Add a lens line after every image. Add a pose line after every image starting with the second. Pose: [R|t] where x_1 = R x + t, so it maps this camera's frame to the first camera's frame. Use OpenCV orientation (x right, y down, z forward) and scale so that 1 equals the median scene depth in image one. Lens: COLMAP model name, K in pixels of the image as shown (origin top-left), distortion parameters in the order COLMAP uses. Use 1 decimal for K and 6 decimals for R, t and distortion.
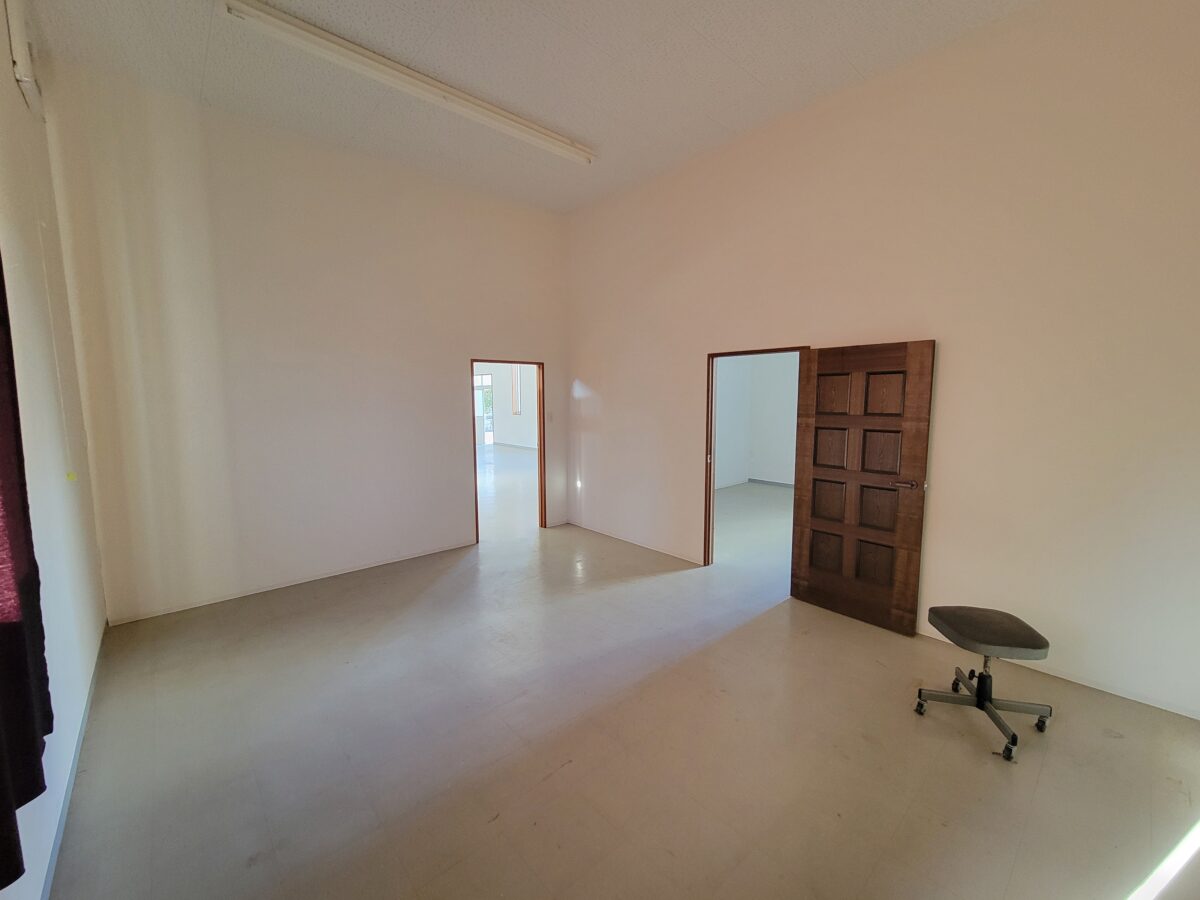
lens RADIAL K [[487.0, 0, 598.7], [0, 487.0, 451.1], [0, 0, 1]] dist [0.002112, -0.000764]
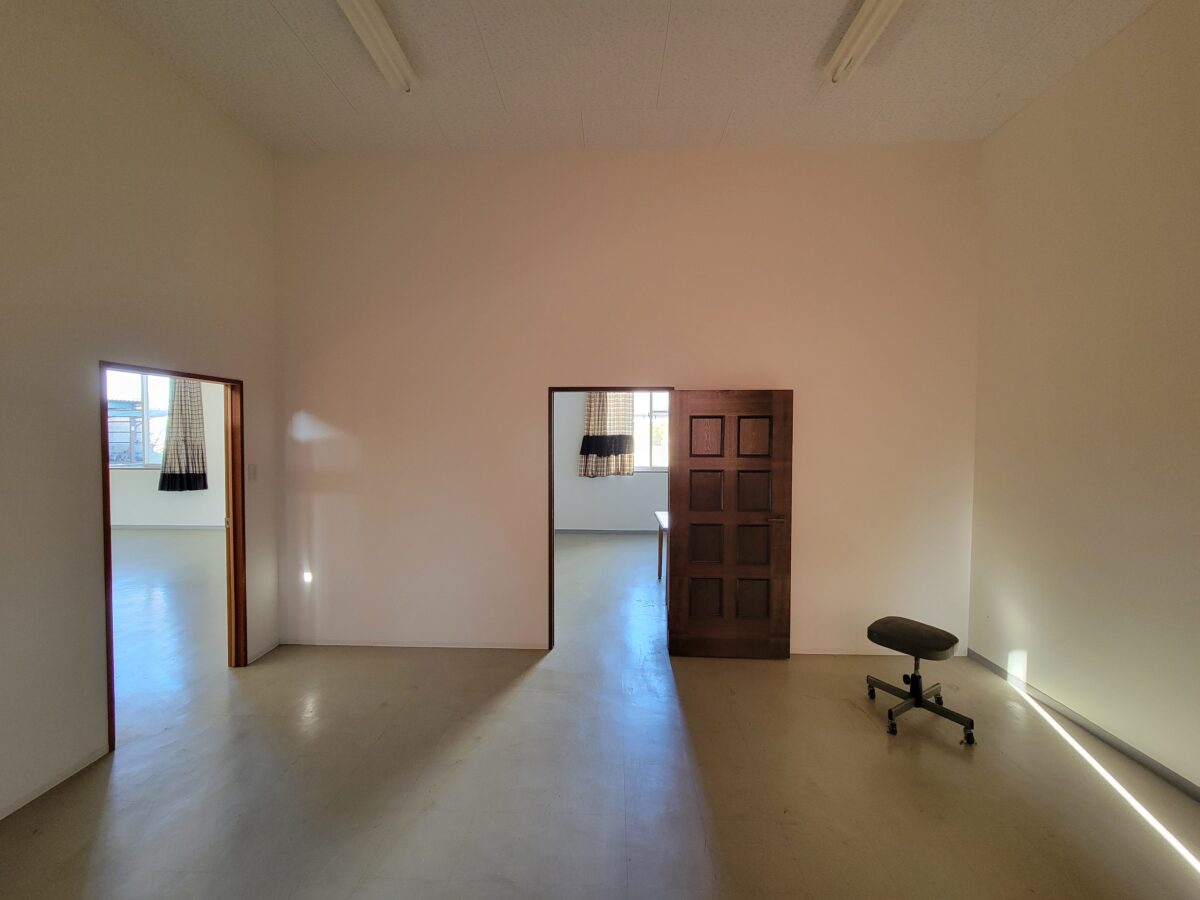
lens RADIAL K [[487.0, 0, 596.2], [0, 487.0, 447.7], [0, 0, 1]] dist [0.002112, -0.000764]
pose [[0.690728, -0.020521, 0.722823, -0.397080], [0.080426, 0.995576, -0.048590, -0.064090], [-0.718628, 0.091696, 0.689322, 0.480199]]
